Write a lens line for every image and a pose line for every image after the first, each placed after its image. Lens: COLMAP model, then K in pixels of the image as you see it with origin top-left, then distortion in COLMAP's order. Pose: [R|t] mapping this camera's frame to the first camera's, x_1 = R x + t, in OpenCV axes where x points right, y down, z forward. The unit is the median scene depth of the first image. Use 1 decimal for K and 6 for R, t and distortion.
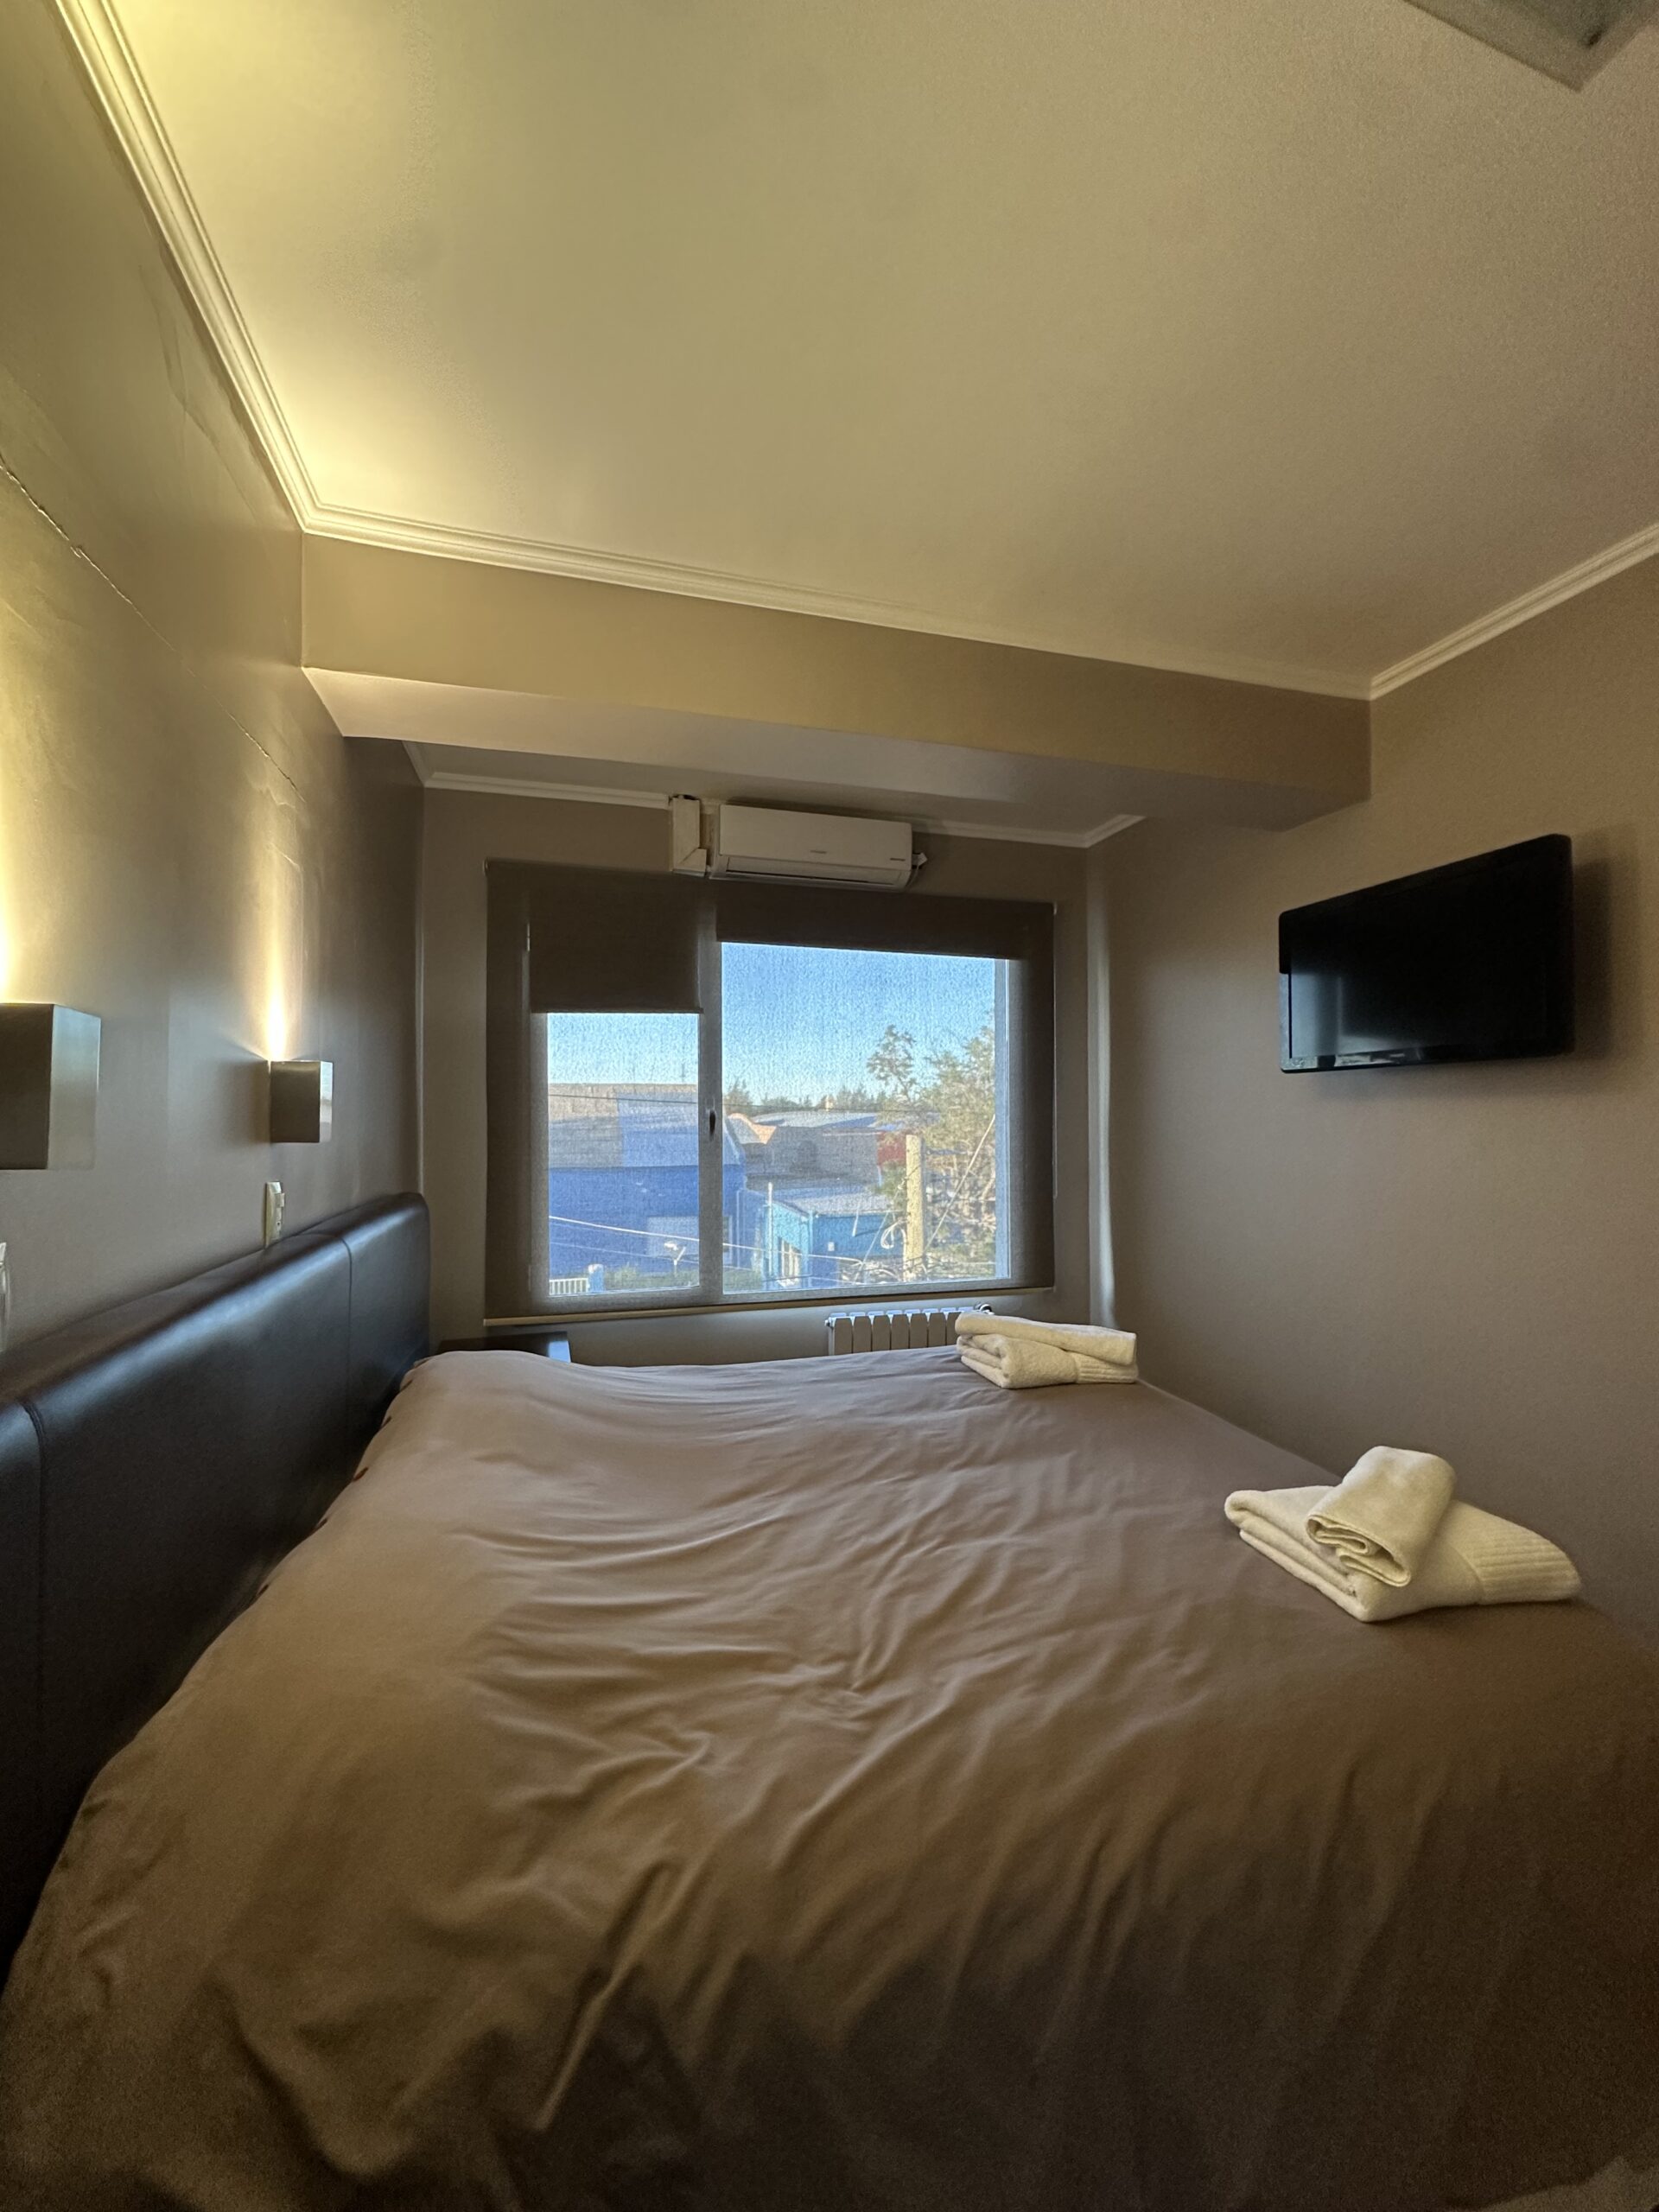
lens RADIAL K [[879.1, 0, 829.5], [0, 879.1, 1106.0], [0, 0, 1]] dist [-0.000916, 0.000092]
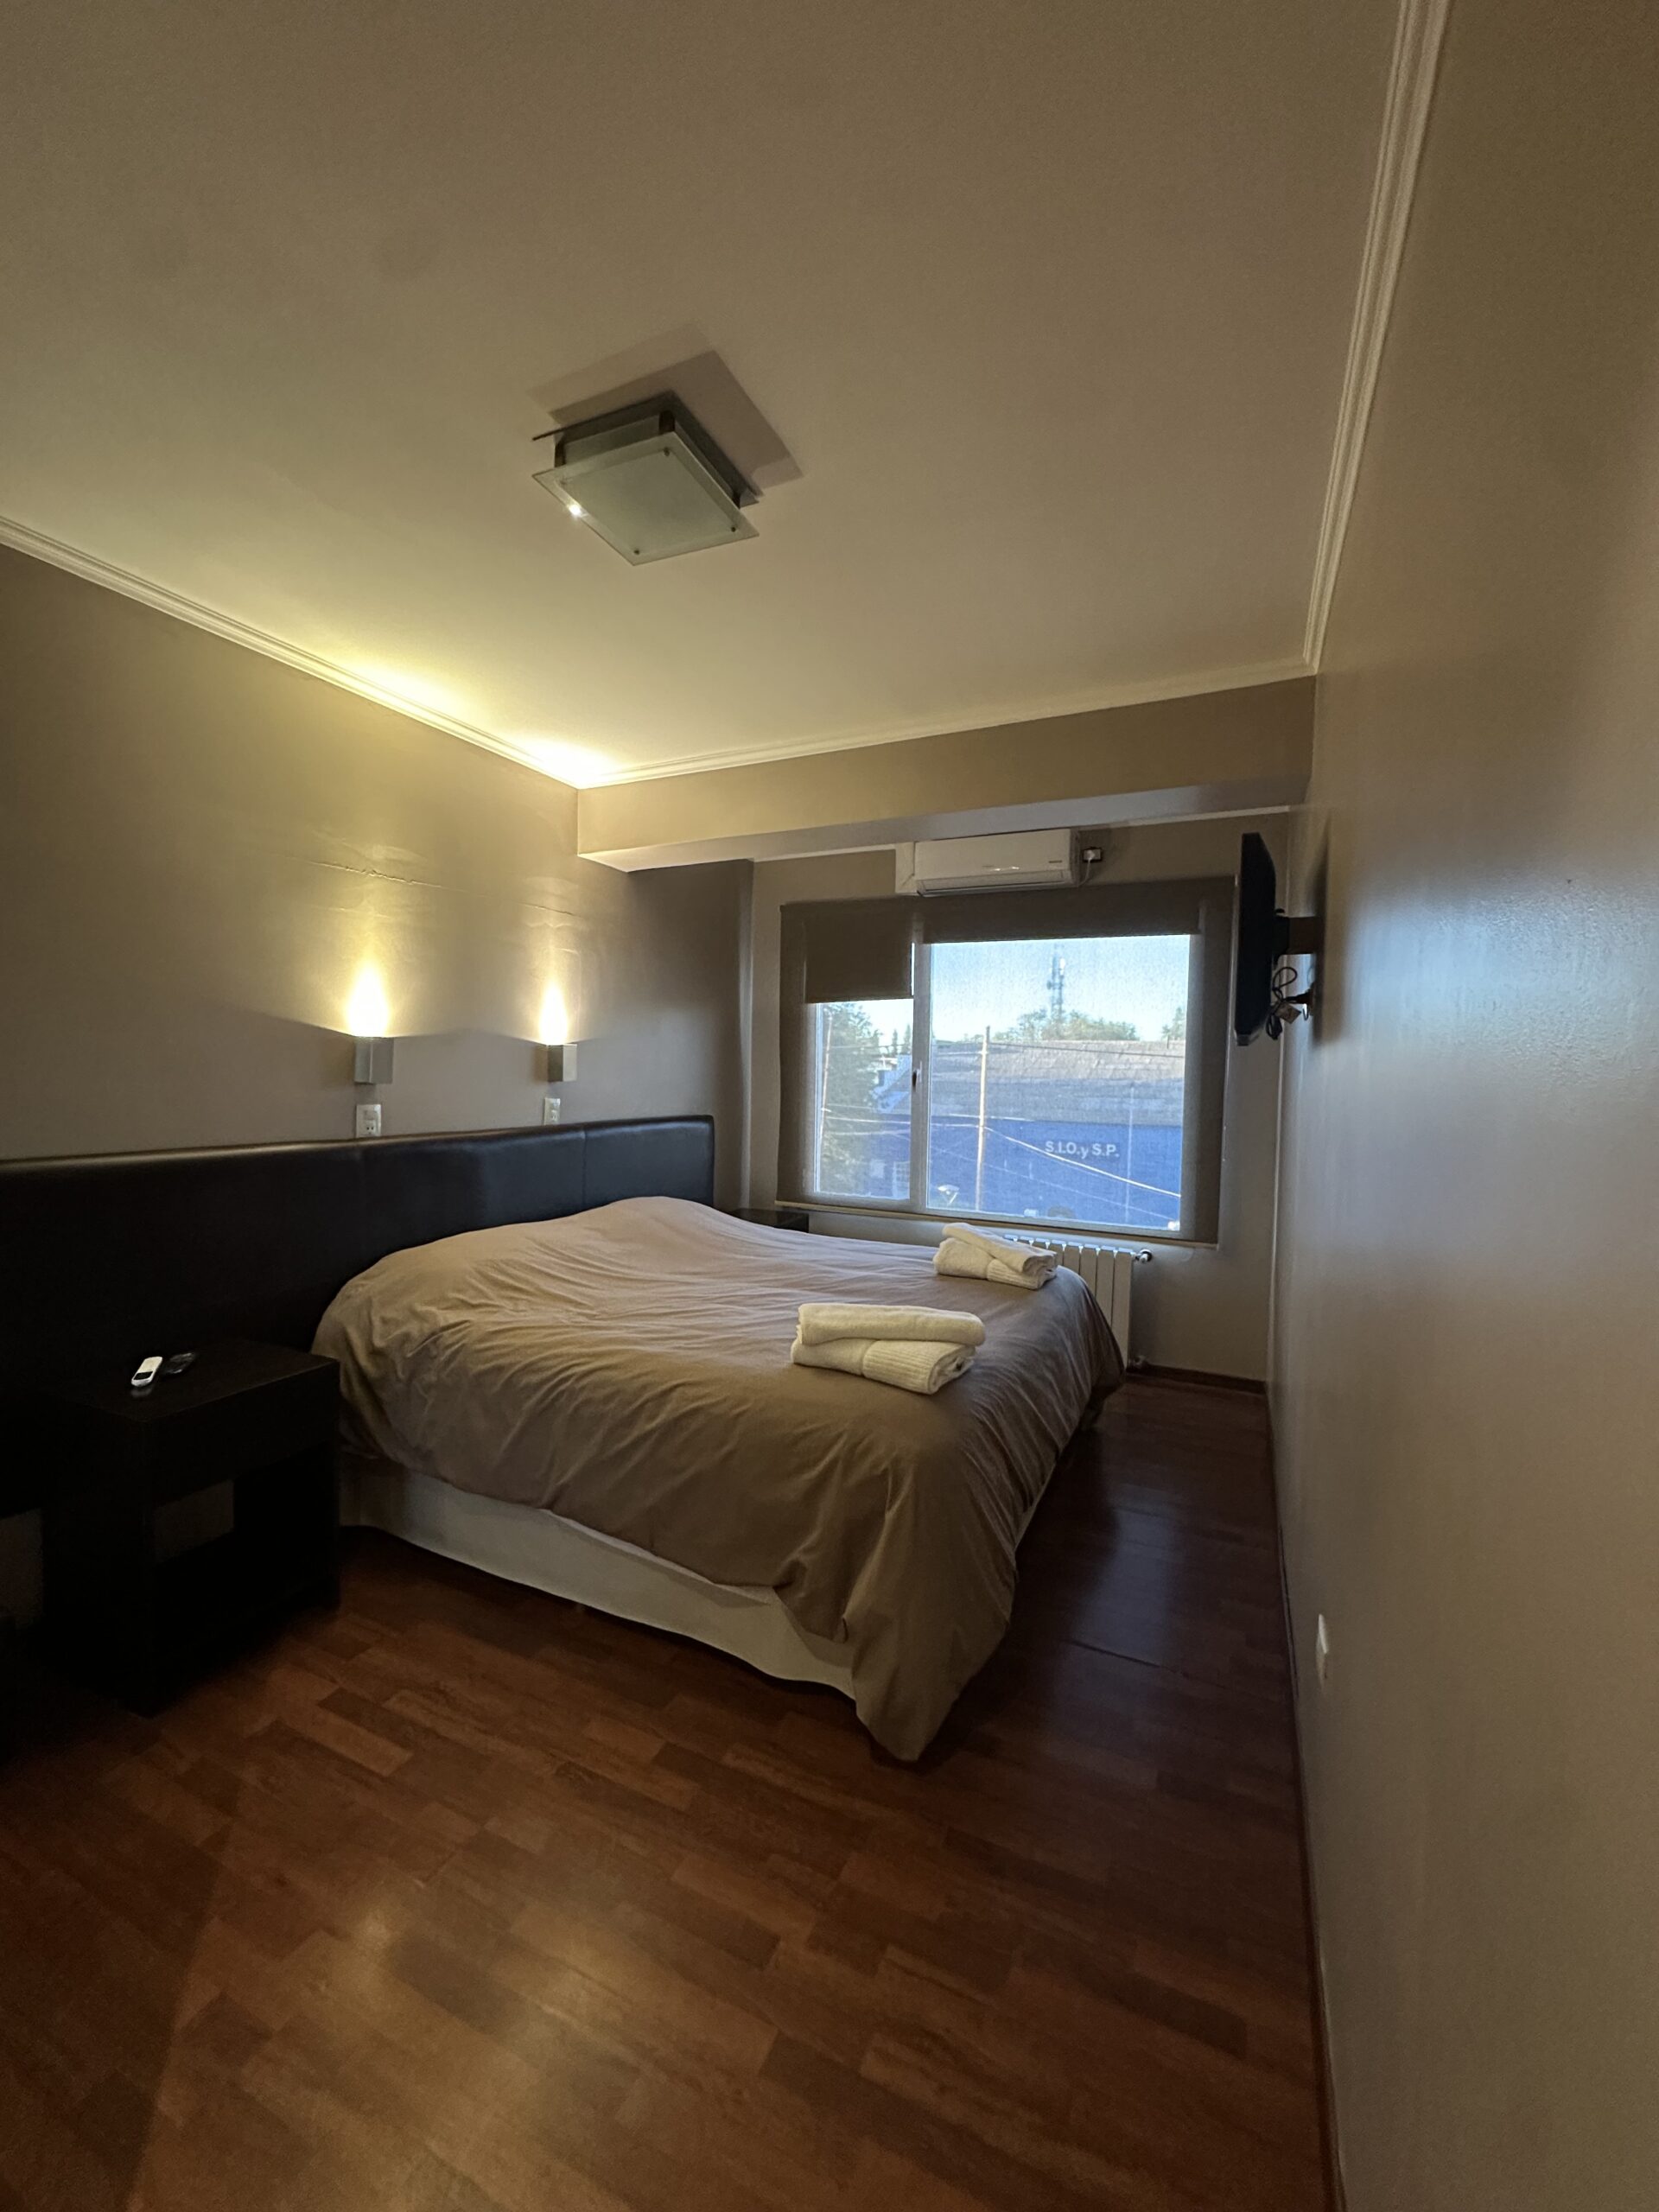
lens RADIAL K [[879.1, 0, 829.5], [0, 879.1, 1106.0], [0, 0, 1]] dist [-0.000916, 0.000092]
pose [[0.749720, 0.045136, -0.660214, 1.747171], [-0.012493, 0.998459, 0.054074, -0.032315], [0.661637, -0.032292, 0.749129, -0.269266]]
